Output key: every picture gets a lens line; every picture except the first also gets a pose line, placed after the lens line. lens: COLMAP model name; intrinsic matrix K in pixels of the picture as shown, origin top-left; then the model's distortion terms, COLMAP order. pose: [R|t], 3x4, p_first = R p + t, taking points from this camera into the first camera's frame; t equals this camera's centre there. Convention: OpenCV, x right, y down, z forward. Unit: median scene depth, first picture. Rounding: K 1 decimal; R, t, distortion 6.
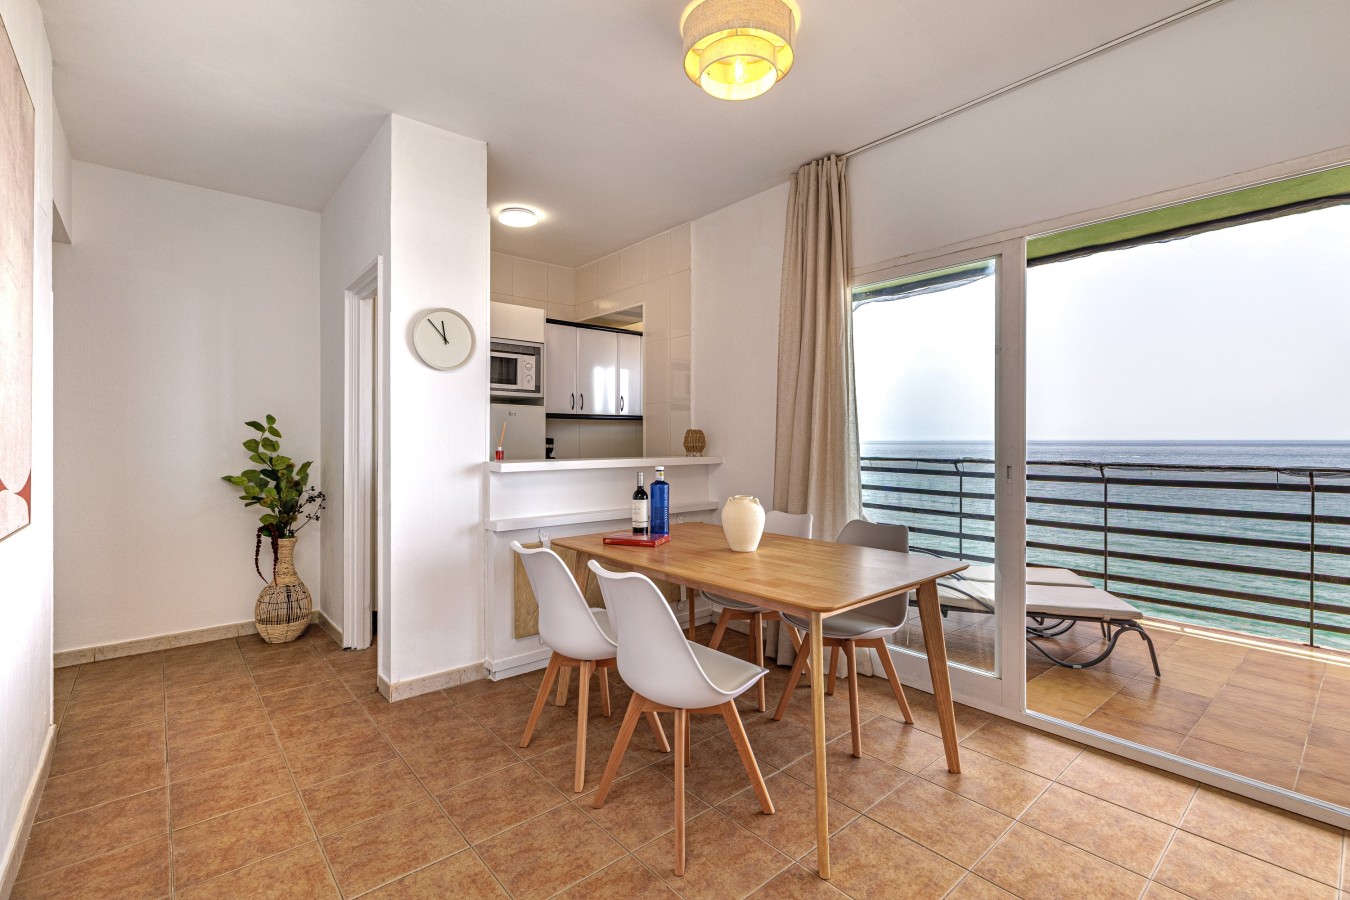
lens RADIAL K [[614.4, 0, 682.2], [0, 614.4, 446.4], [0, 0, 1]] dist [-0.002160, -0.000335]
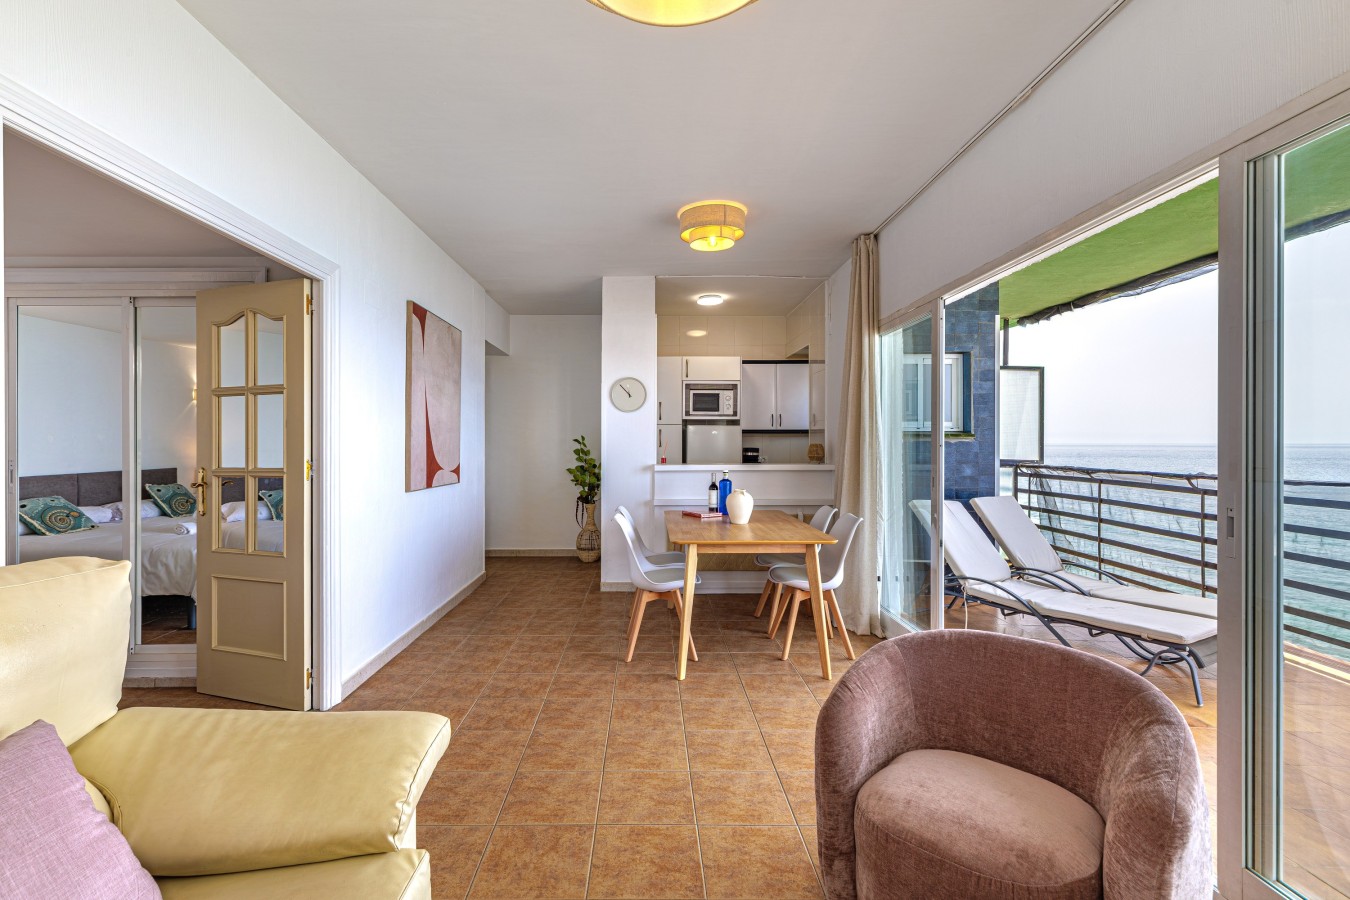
lens RADIAL K [[707.0, 0, 667.6], [0, 707.0, 444.1], [0, 0, 1]] dist [0.008602, 0.001736]
pose [[0.740157, 0.004388, -0.672420, 0.891892], [-0.006149, 0.999981, -0.000243, -0.026334], [0.672406, 0.004314, 0.740170, -0.365821]]
